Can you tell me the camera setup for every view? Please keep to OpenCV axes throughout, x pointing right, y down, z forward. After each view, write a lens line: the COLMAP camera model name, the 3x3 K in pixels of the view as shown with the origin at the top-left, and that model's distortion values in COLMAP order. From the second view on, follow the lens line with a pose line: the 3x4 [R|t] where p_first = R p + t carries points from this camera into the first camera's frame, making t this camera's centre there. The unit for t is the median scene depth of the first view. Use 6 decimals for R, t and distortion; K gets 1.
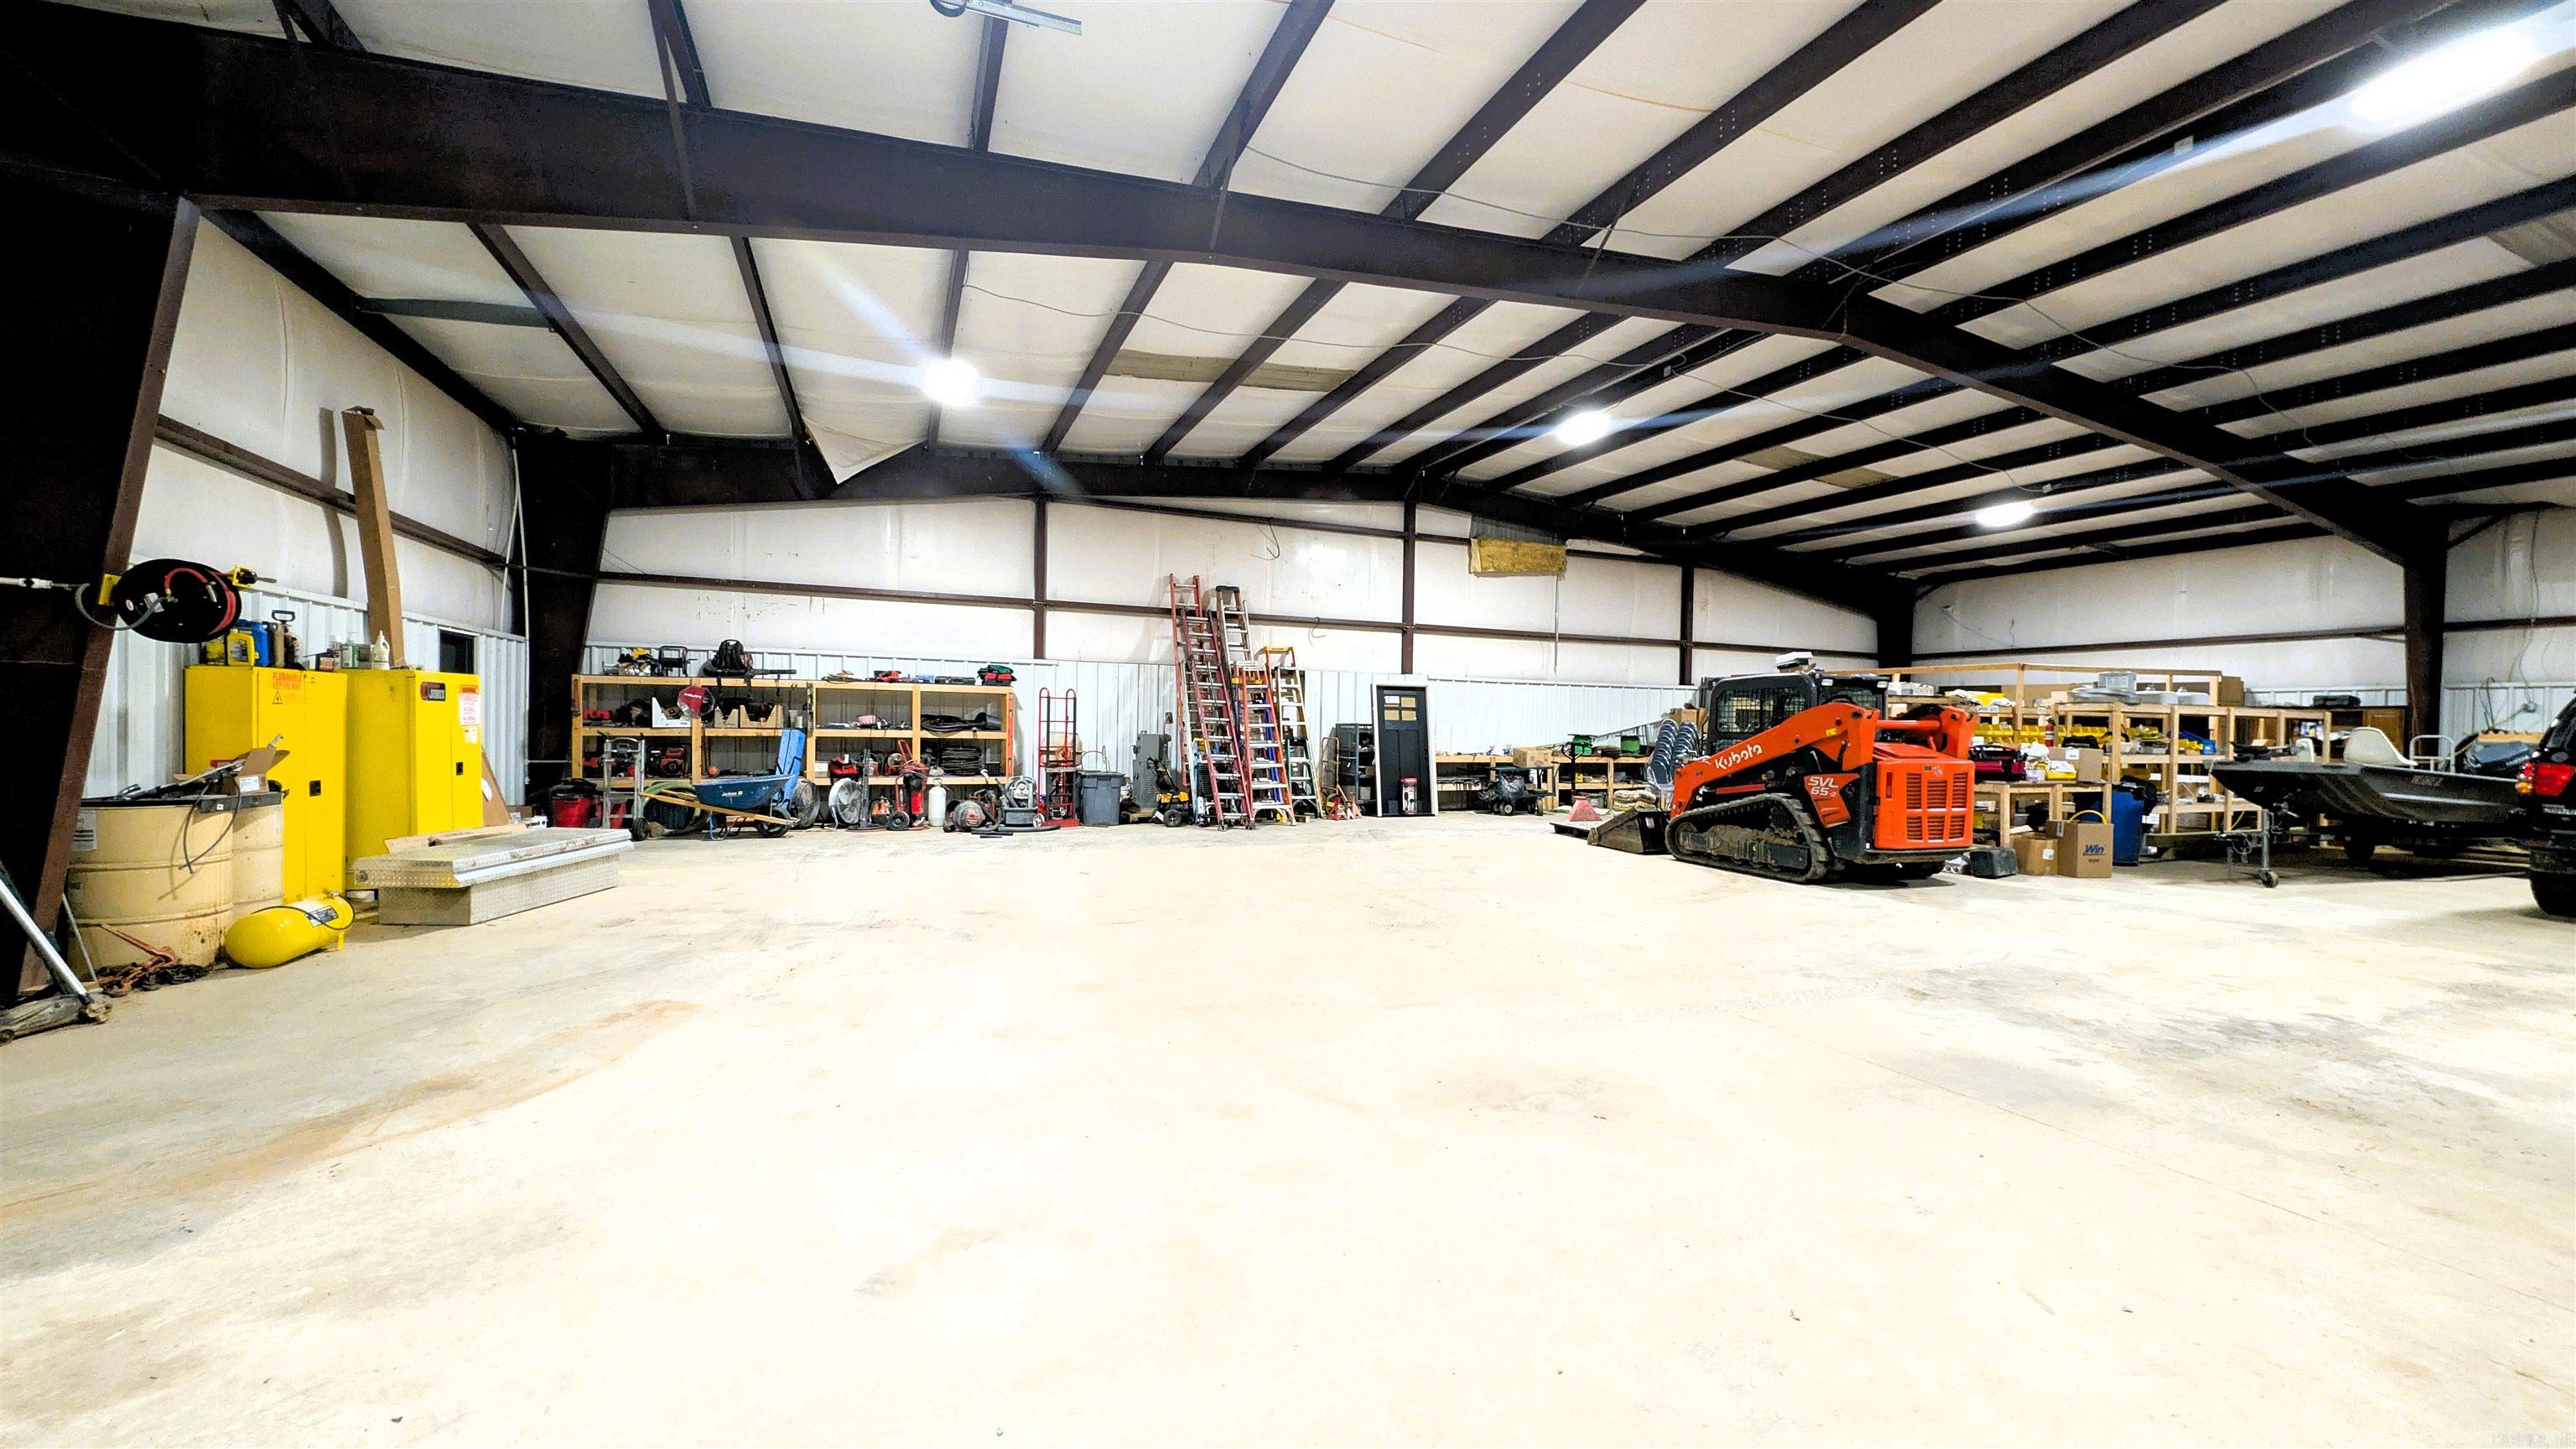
lens RADIAL K [[959.1, 0, 1287.4], [0, 959.1, 732.4], [0, 0, 1]] dist [0.003340, 0.000037]
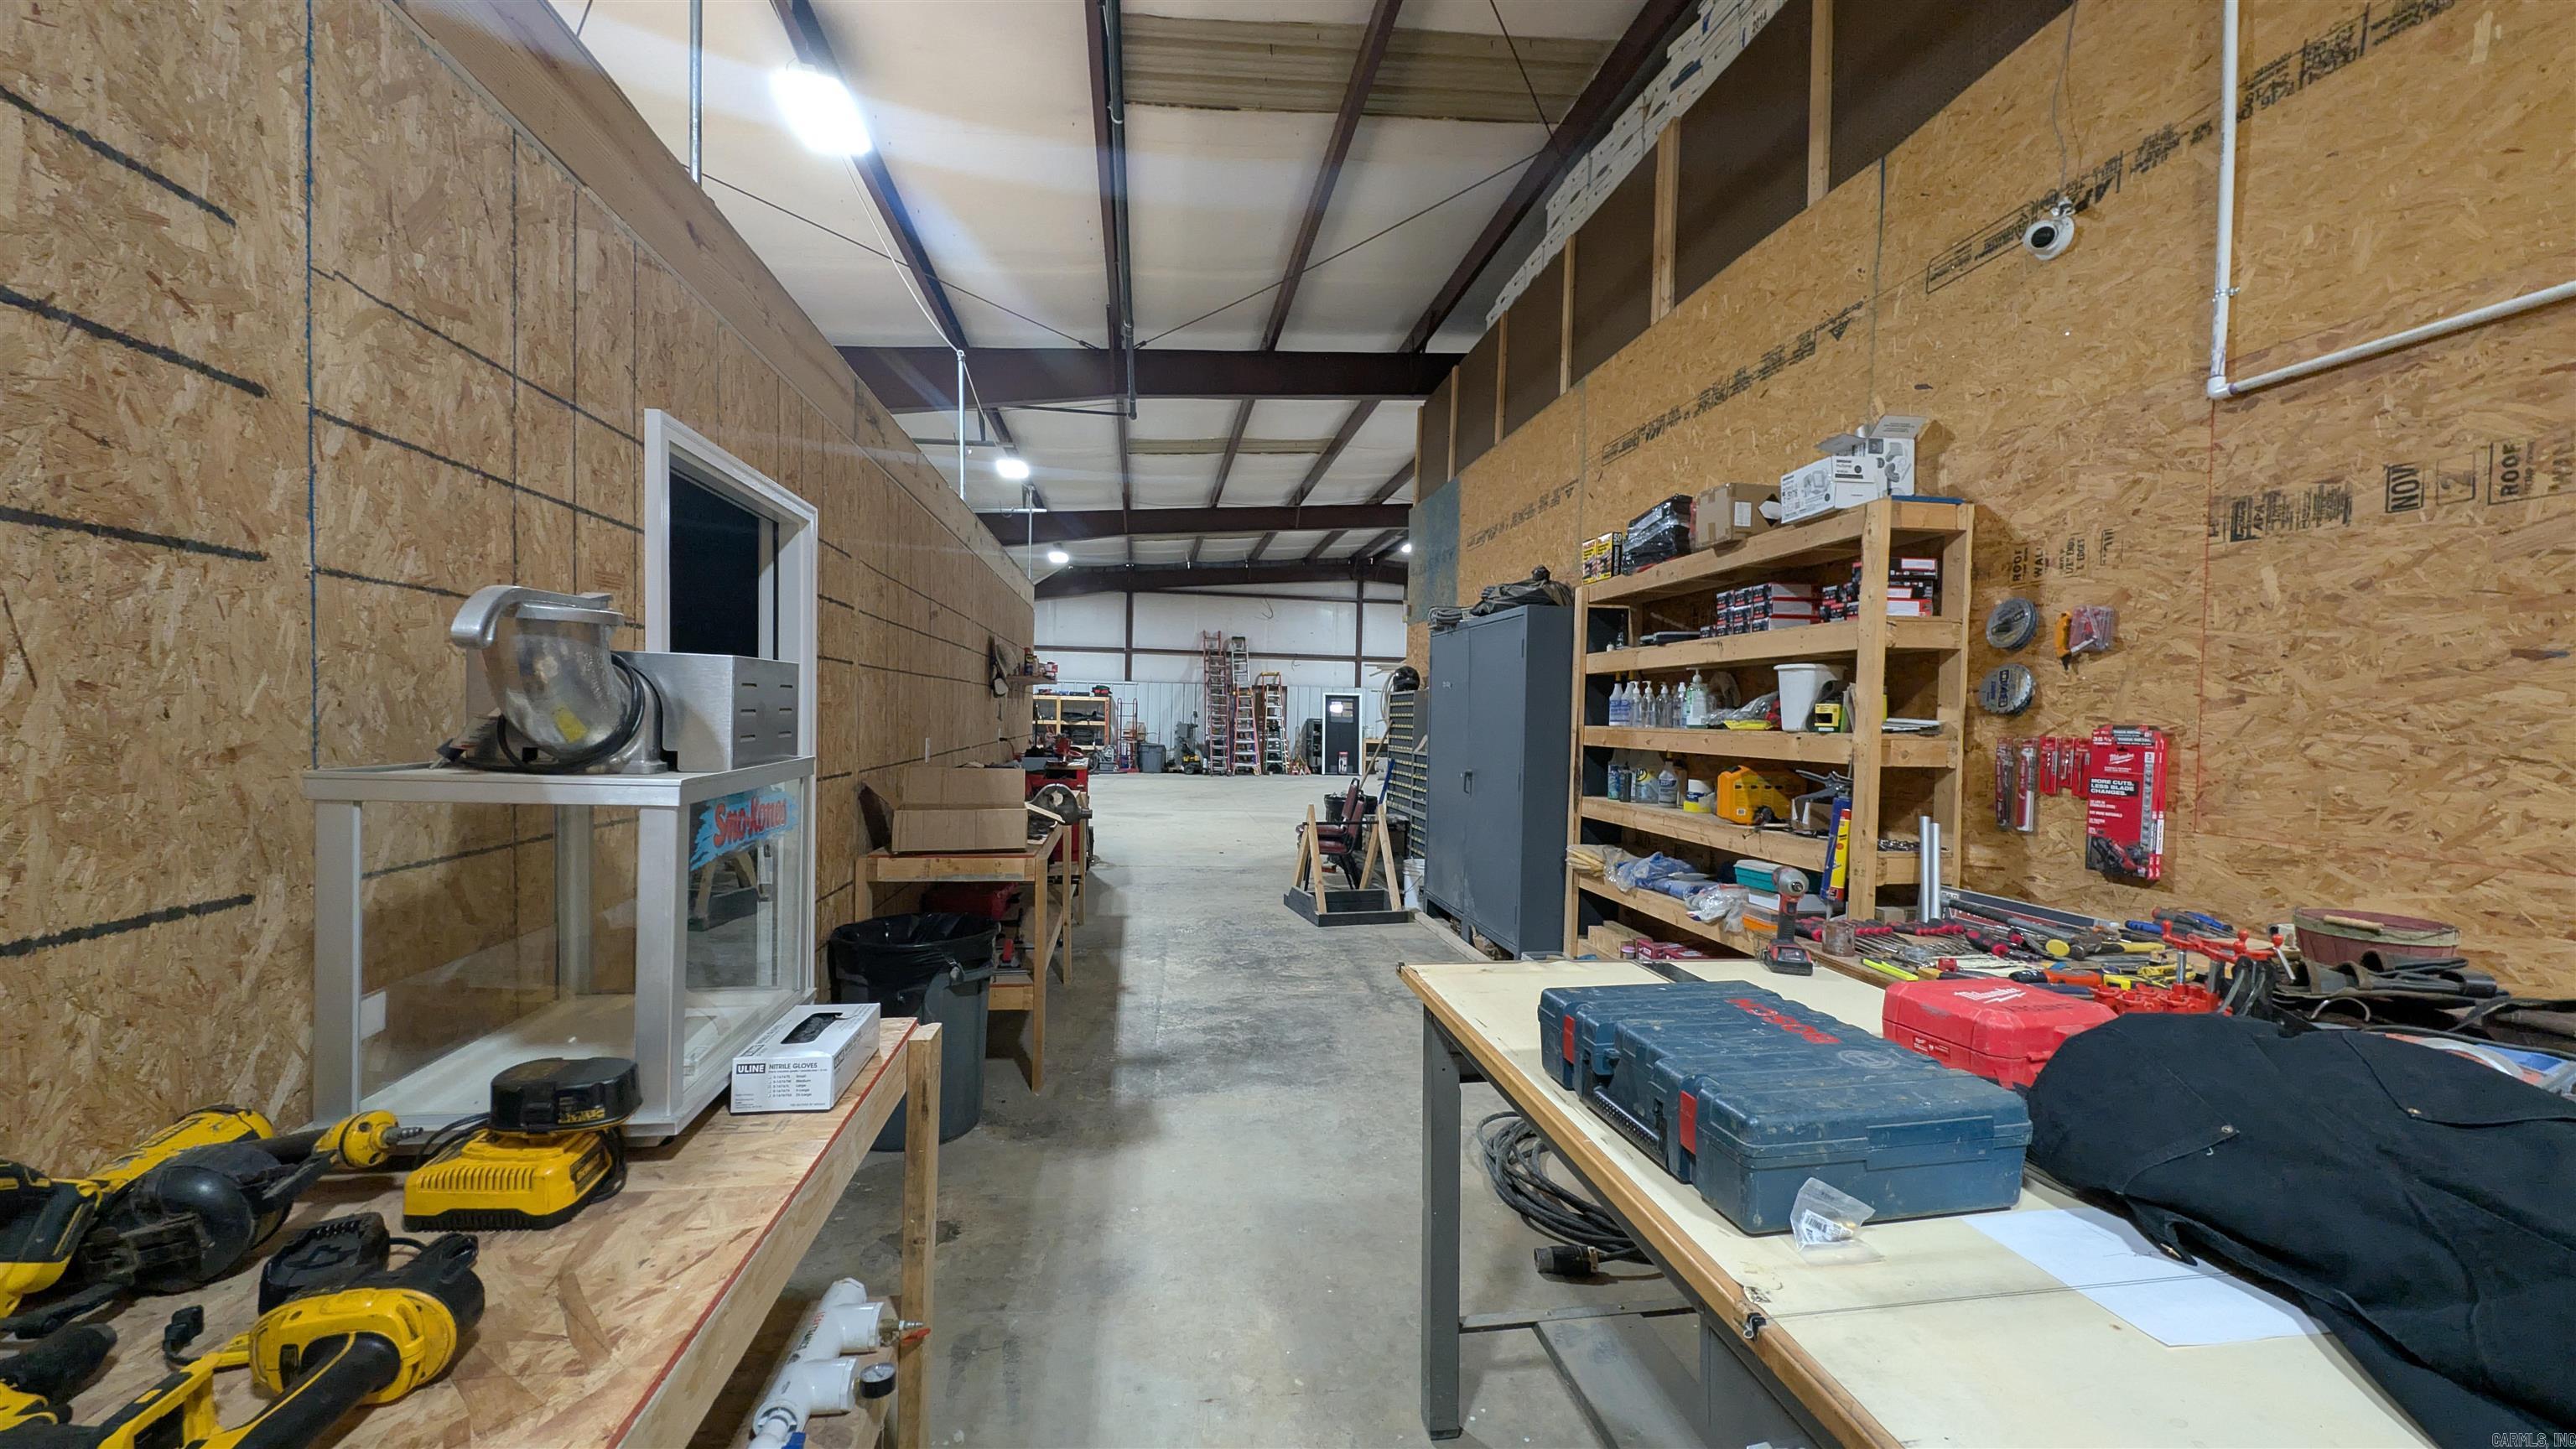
lens RADIAL K [[959.1, 0, 1286.5], [0, 959.1, 735.2], [0, 0, 1]] dist [0.003340, 0.000037]
pose [[0.970713, 0.008028, -0.240107, 0.447867], [-0.008254, 0.999966, 0.000067, 0.020698], [0.240100, 0.001917, 0.970746, -0.646964]]
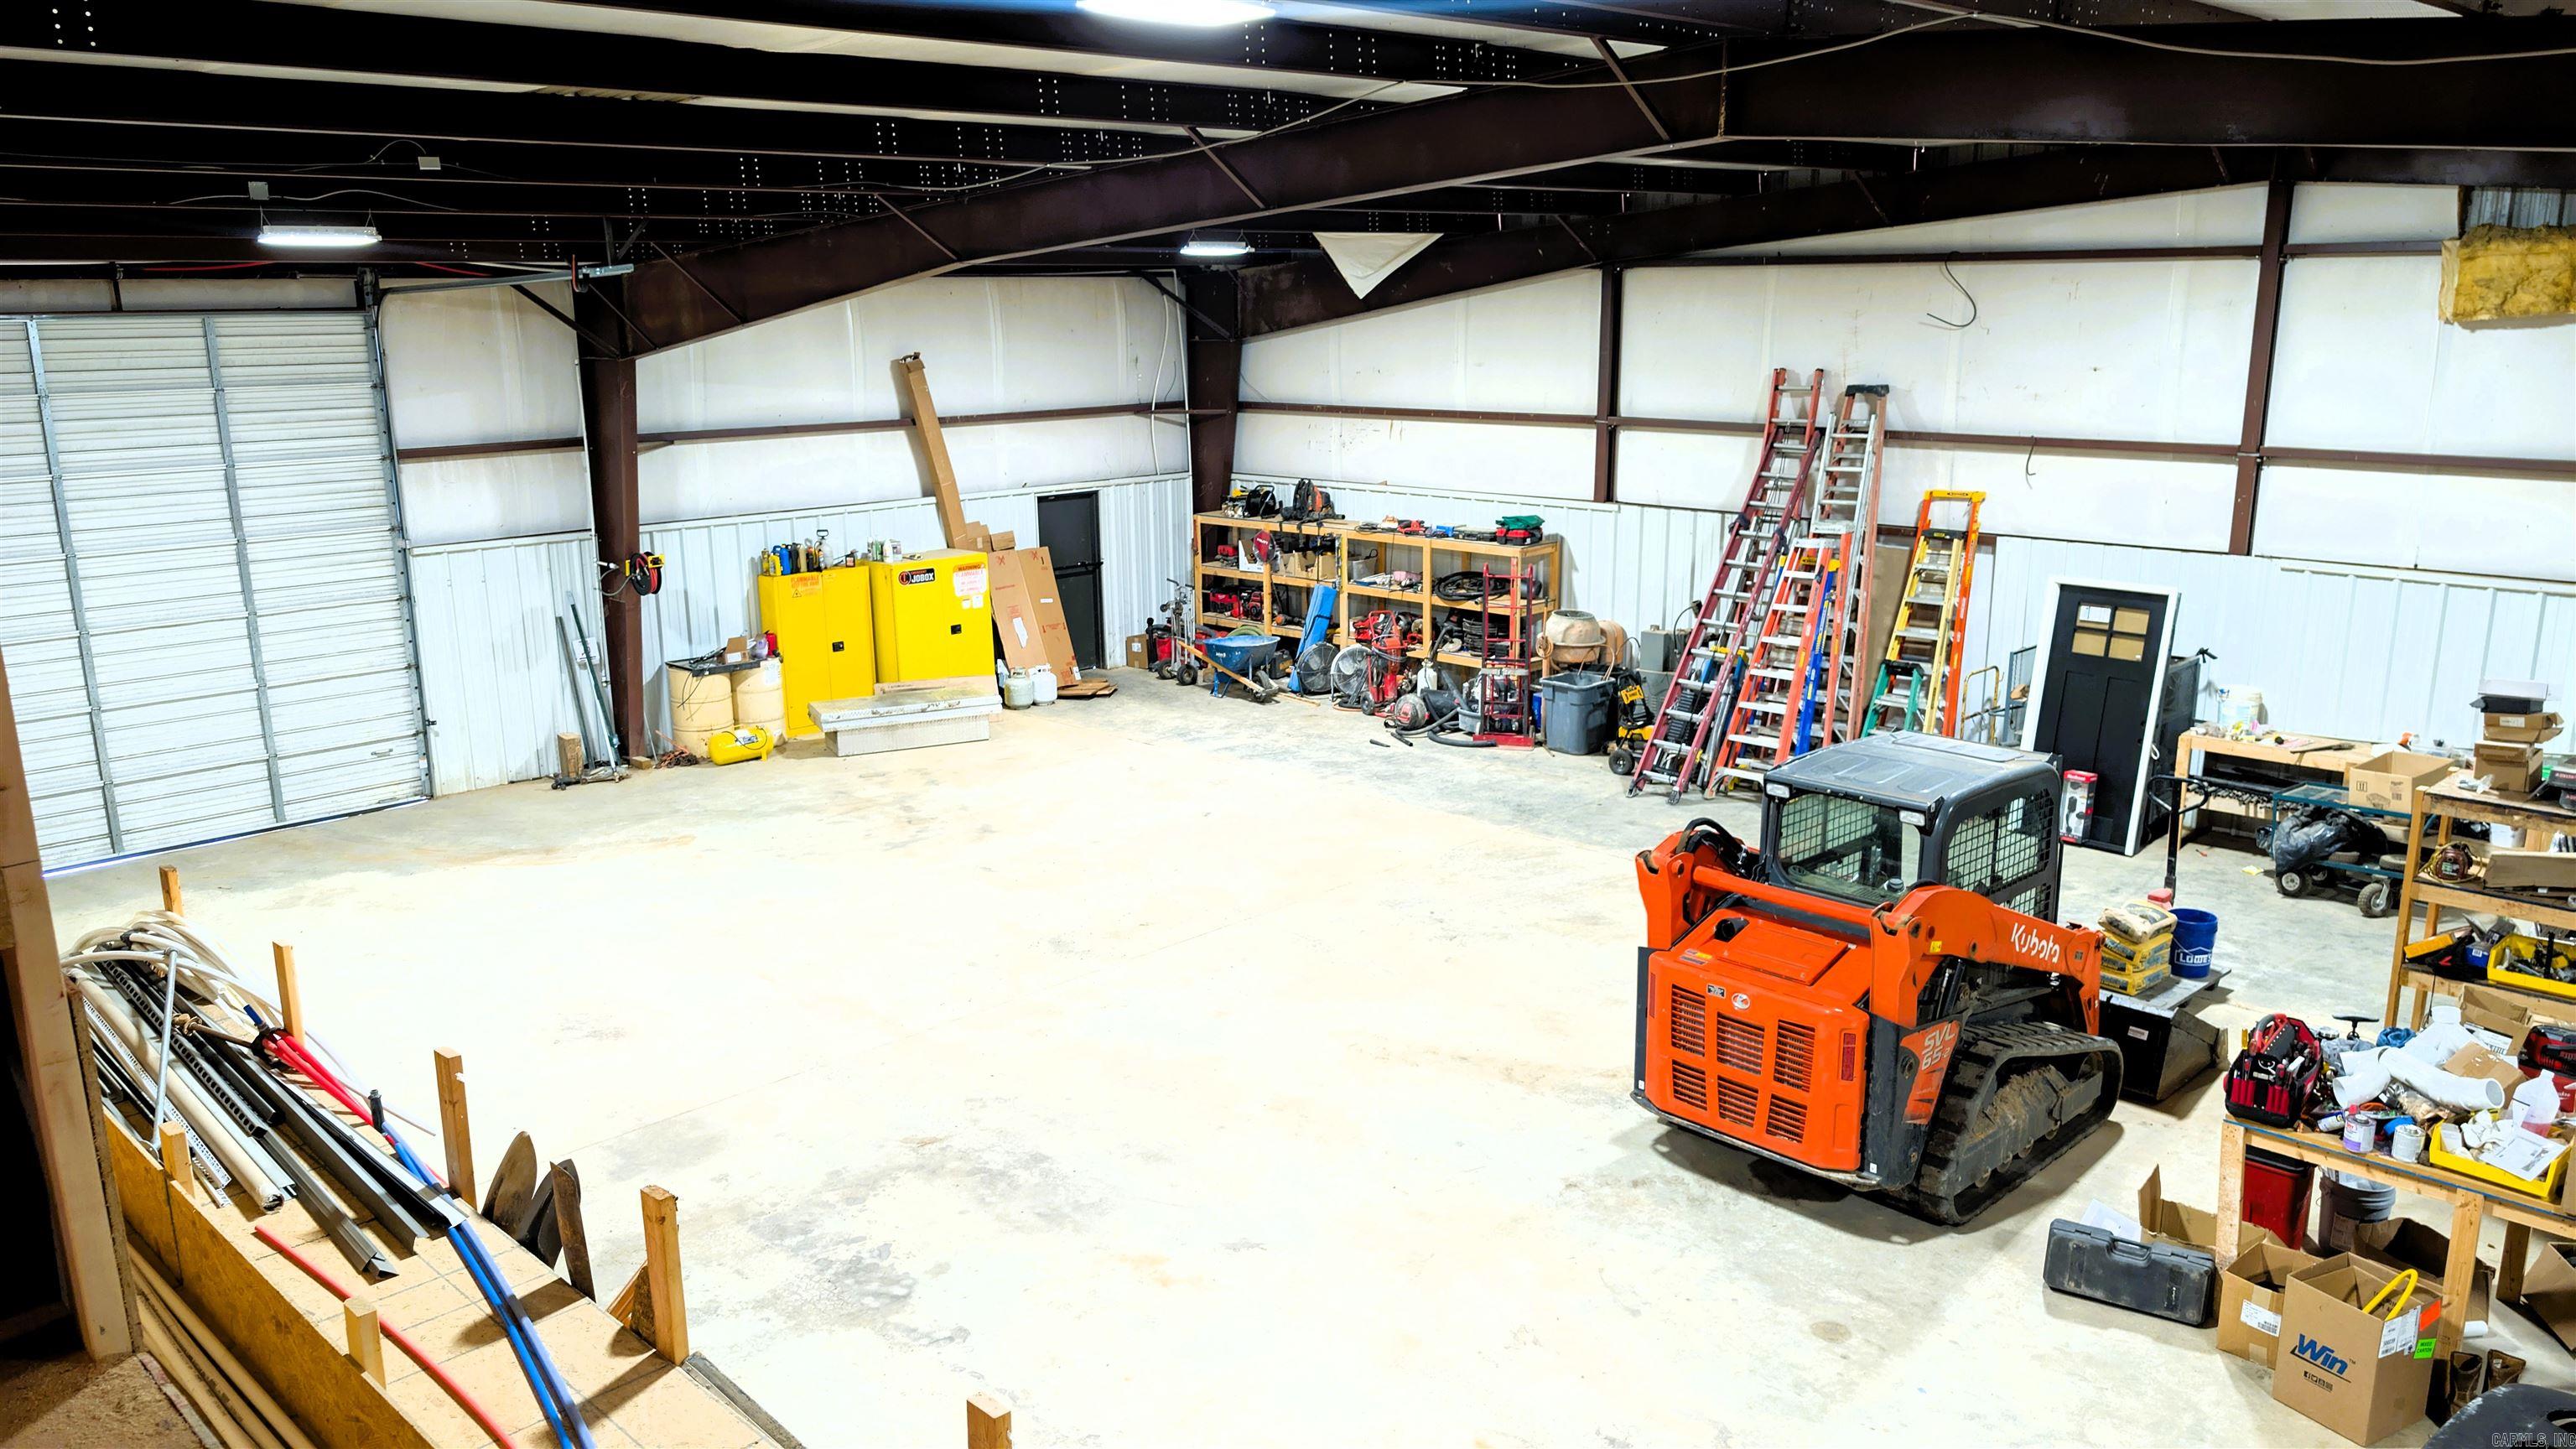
lens RADIAL K [[1808.9, 0, 1281.0], [0, 1808.9, 731.3], [0, 0, 1]] dist [0.004466, -0.002212]
pose [[0.399242, 0.189032, -0.897147, 0.864025], [0.006237, 0.977932, 0.208829, -0.188070], [0.916825, -0.088969, 0.389252, 0.240737]]
